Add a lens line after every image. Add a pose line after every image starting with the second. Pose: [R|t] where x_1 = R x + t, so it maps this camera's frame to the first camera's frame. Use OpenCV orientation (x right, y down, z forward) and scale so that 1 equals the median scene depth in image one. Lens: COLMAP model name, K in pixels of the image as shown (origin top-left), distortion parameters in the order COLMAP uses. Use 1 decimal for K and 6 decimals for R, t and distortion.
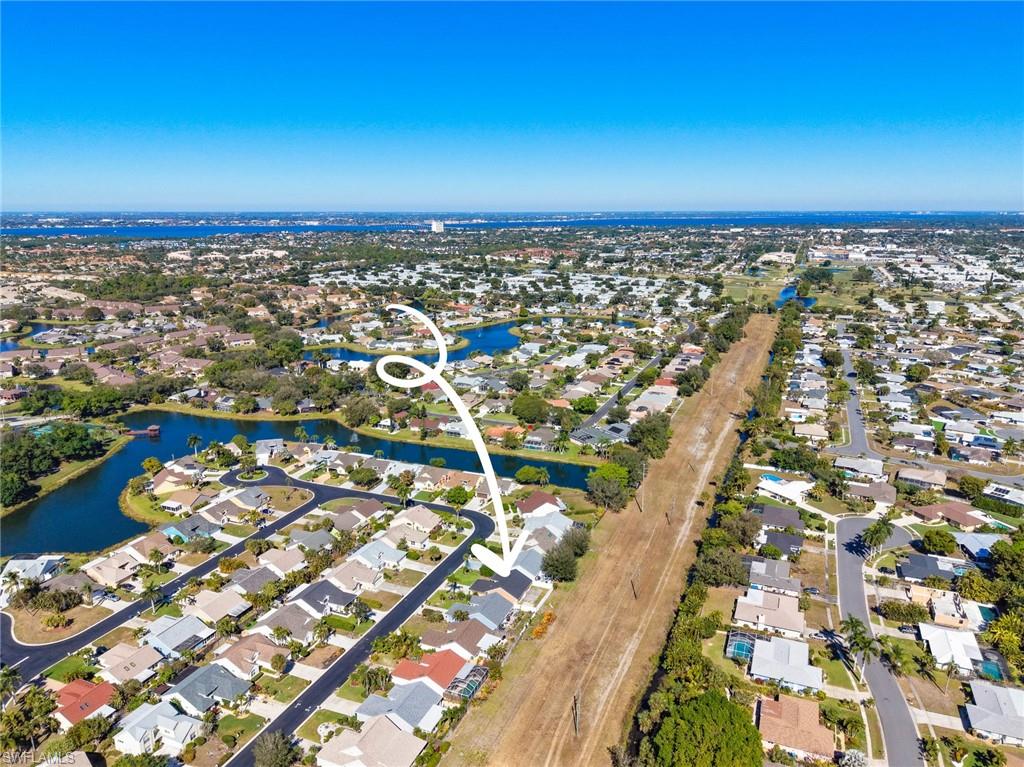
lens RADIAL K [[729.1, 0, 533.1], [0, 729.1, 382.3], [0, 0, 1]] dist [0.005395, -0.000834]
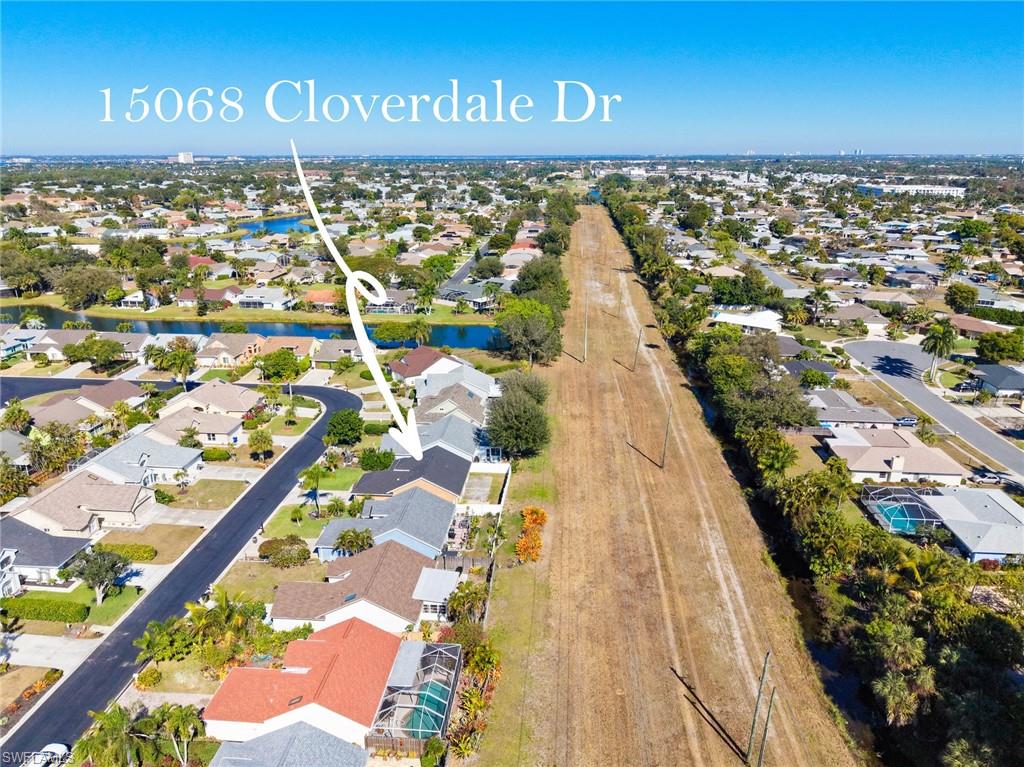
lens RADIAL K [[707.3, 0, 539.2], [0, 707.3, 381.9], [0, 0, 1]] dist [0.050579, -0.072916]
pose [[0.949536, -0.090751, 0.300243, -0.092434], [0.068521, 0.994126, 0.083781, 0.156926], [-0.306083, -0.058980, 0.950176, 0.450768]]
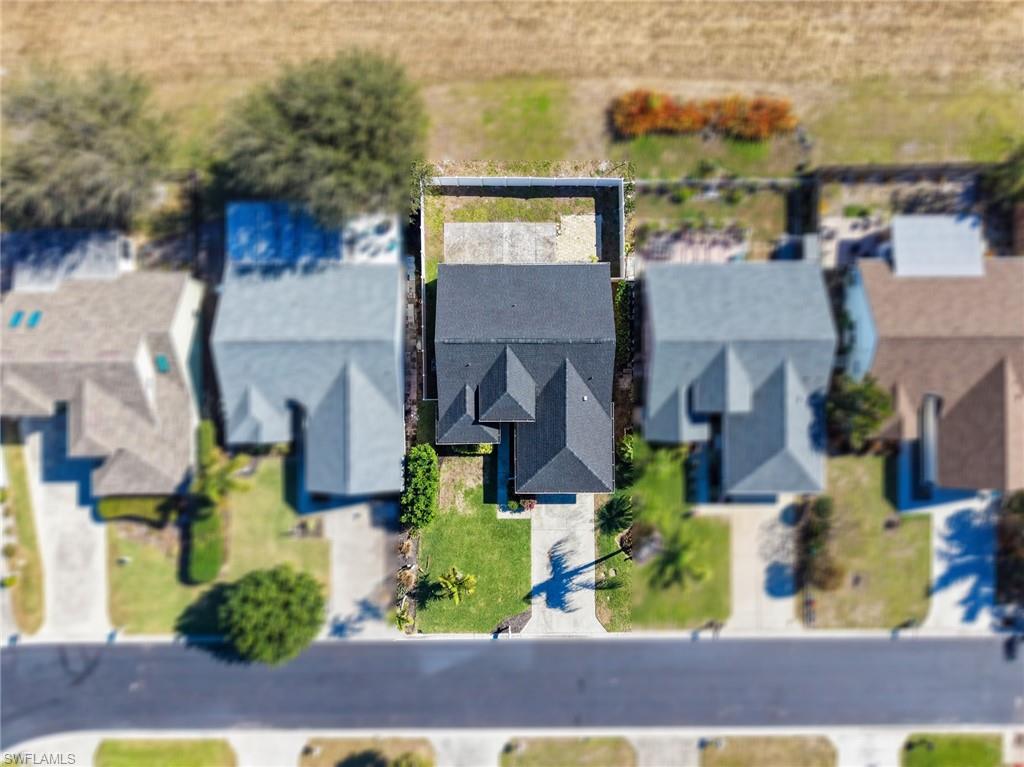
lens RADIAL K [[712.3, 0, 512.0], [0, 712.3, 383.5], [0, 0, 1]] dist [0.042239, -0.065606]
pose [[-0.375220, -0.926935, -0.001478, -0.038441], [0.214504, -0.088381, 0.972716, 0.048878], [-0.901775, 0.364665, 0.231994, 0.853948]]
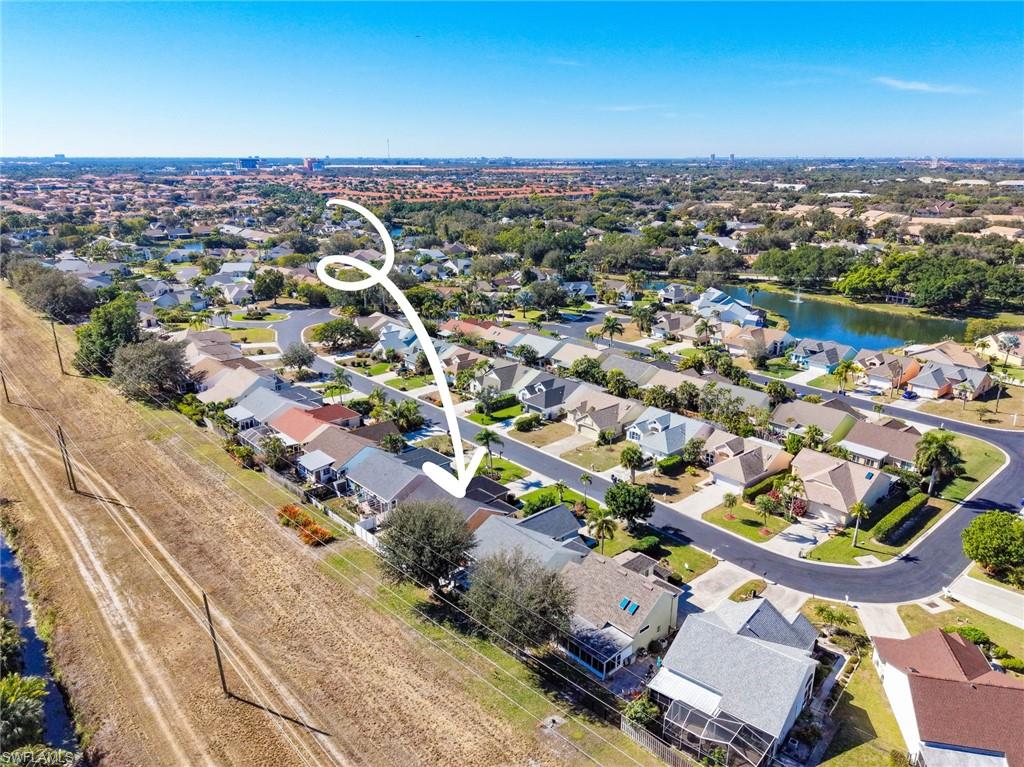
lens RADIAL K [[712.3, 0, 512.0], [0, 712.3, 383.5], [0, 0, 1]] dist [0.042239, -0.065606]
pose [[-0.462507, 0.267554, -0.845282, 0.288034], [-0.203212, 0.896012, 0.394802, 0.011384], [0.863013, 0.354370, -0.360042, 1.048503]]
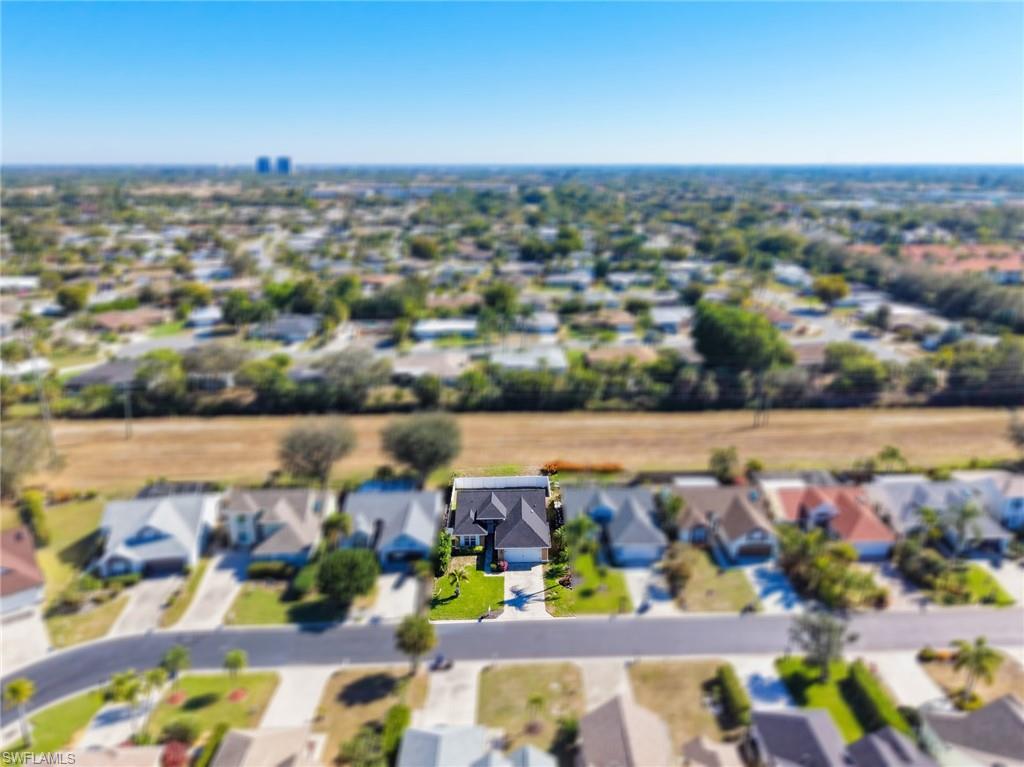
lens RADIAL K [[729.1, 0, 533.1], [0, 729.1, 382.3], [0, 0, 1]] dist [0.005395, -0.000834]
pose [[-0.397907, -0.284409, 0.872228, -0.372657], [0.213908, 0.895769, 0.389669, 0.030798], [-0.892140, 0.341629, -0.295595, 0.974777]]
